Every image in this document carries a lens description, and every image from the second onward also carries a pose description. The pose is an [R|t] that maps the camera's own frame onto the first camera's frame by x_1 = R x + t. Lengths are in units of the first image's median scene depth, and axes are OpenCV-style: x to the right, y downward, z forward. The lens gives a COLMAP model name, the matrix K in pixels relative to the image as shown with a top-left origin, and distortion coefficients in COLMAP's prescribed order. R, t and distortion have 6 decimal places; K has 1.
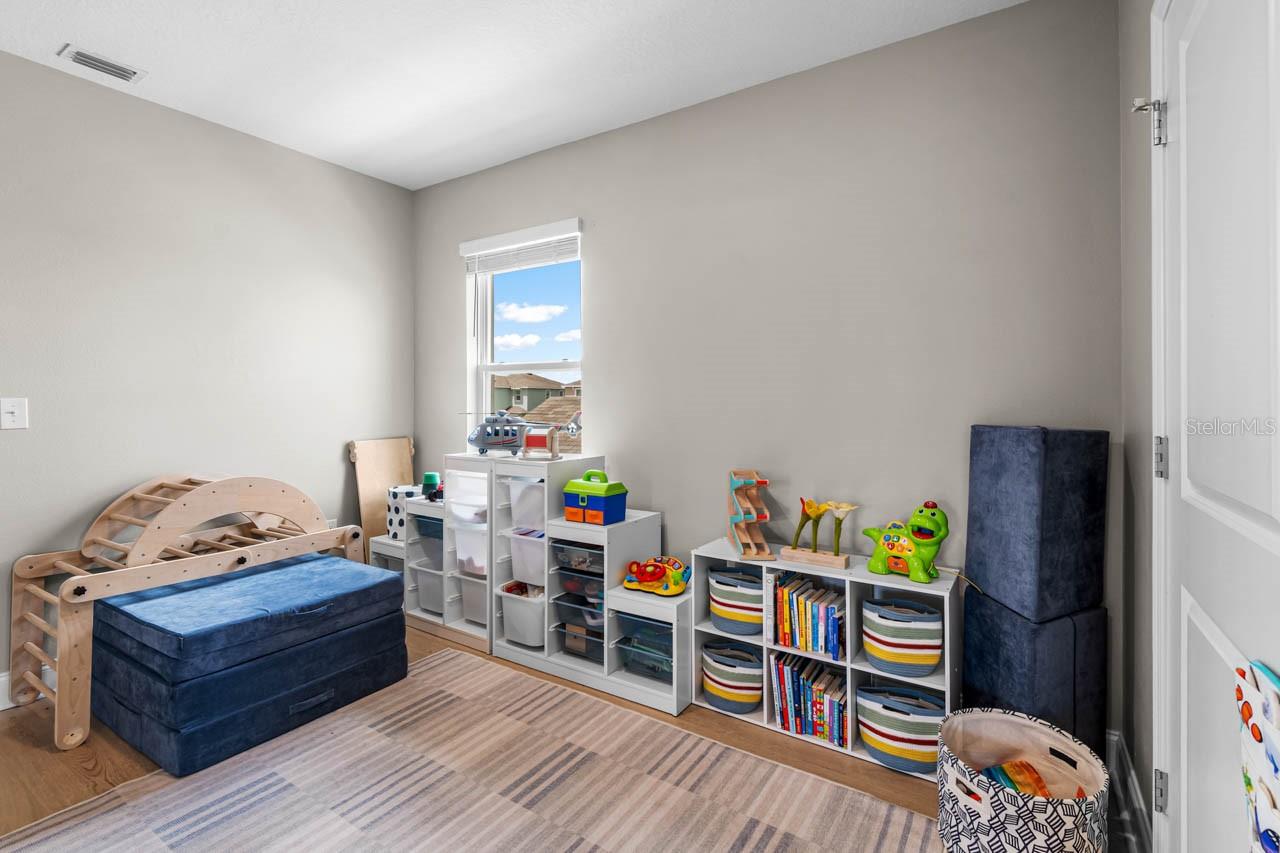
lens RADIAL K [[585.4, 0, 627.3], [0, 585.4, 405.3], [0, 0, 1]] dist [0.001288, -0.000289]
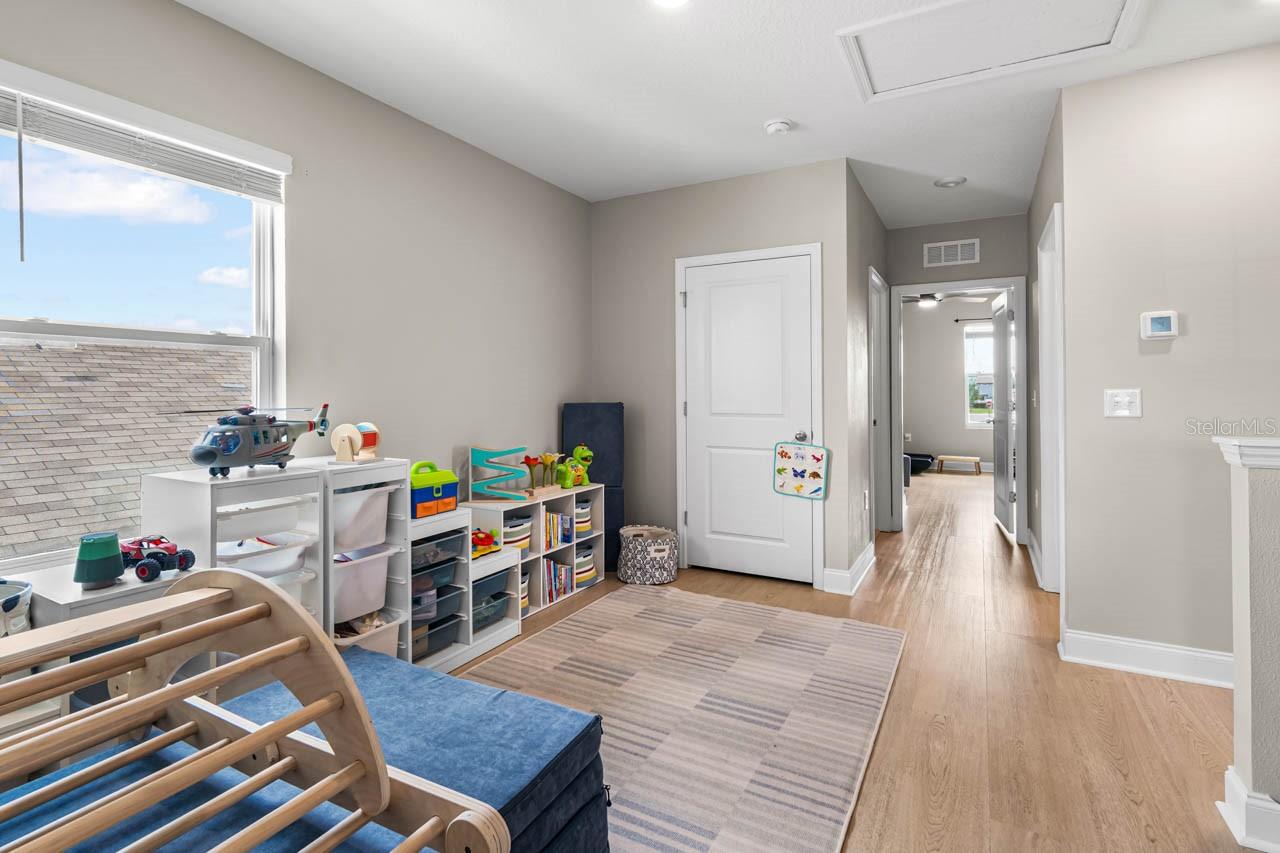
lens RADIAL K [[585.4, 0, 627.3], [0, 585.4, 405.3], [0, 0, 1]] dist [0.001288, -0.000289]
pose [[-0.042817, -0.023758, 0.998800, -1.255296], [0.010524, 0.999651, 0.024229, -0.002990], [-0.999028, 0.011549, -0.042552, 0.847373]]
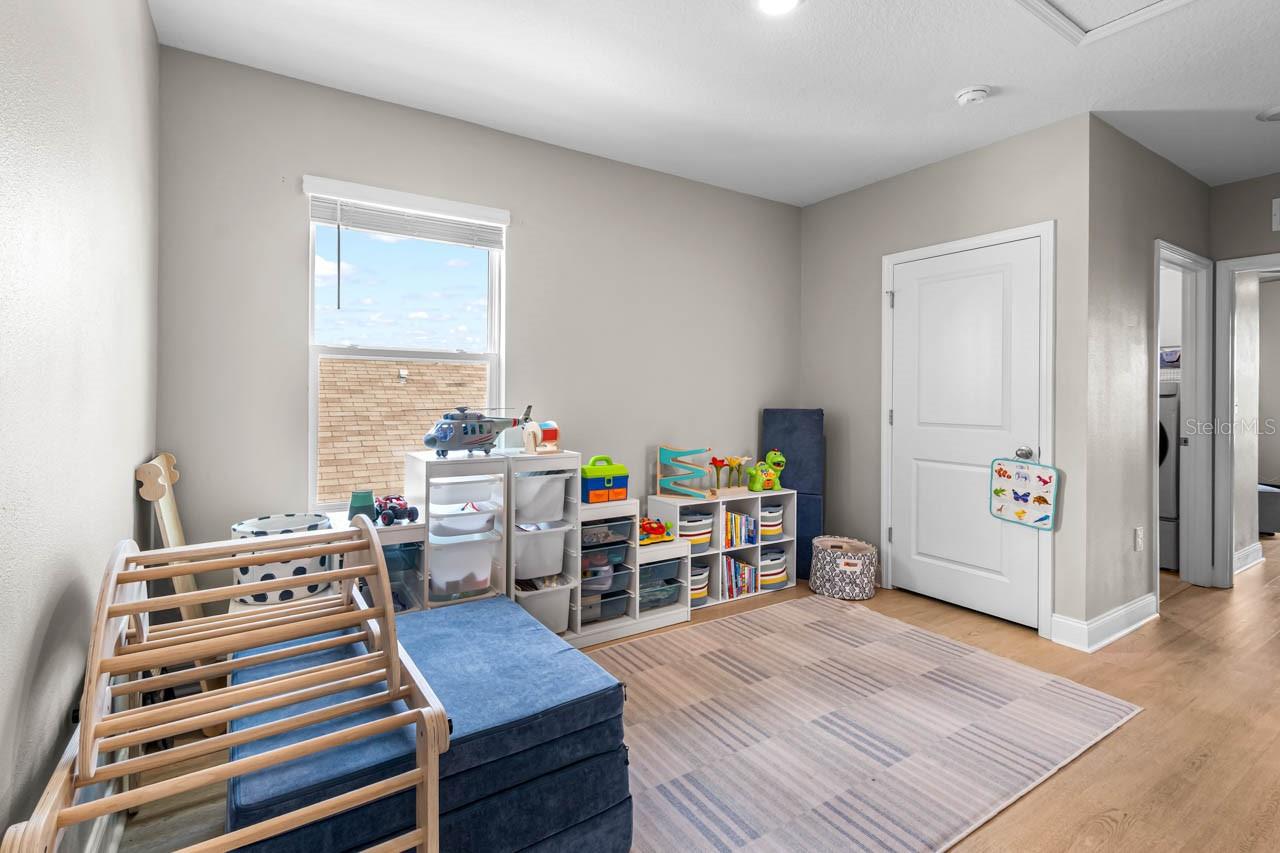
lens RADIAL K [[573.9, 0, 641.6], [0, 573.9, 413.9], [0, 0, 1]] dist [-0.000683, -0.000562]
pose [[0.419699, -0.025291, 0.907311, -1.248599], [0.000802, 0.999622, 0.027493, -0.001431], [-0.907663, -0.010811, 0.419560, 0.554891]]
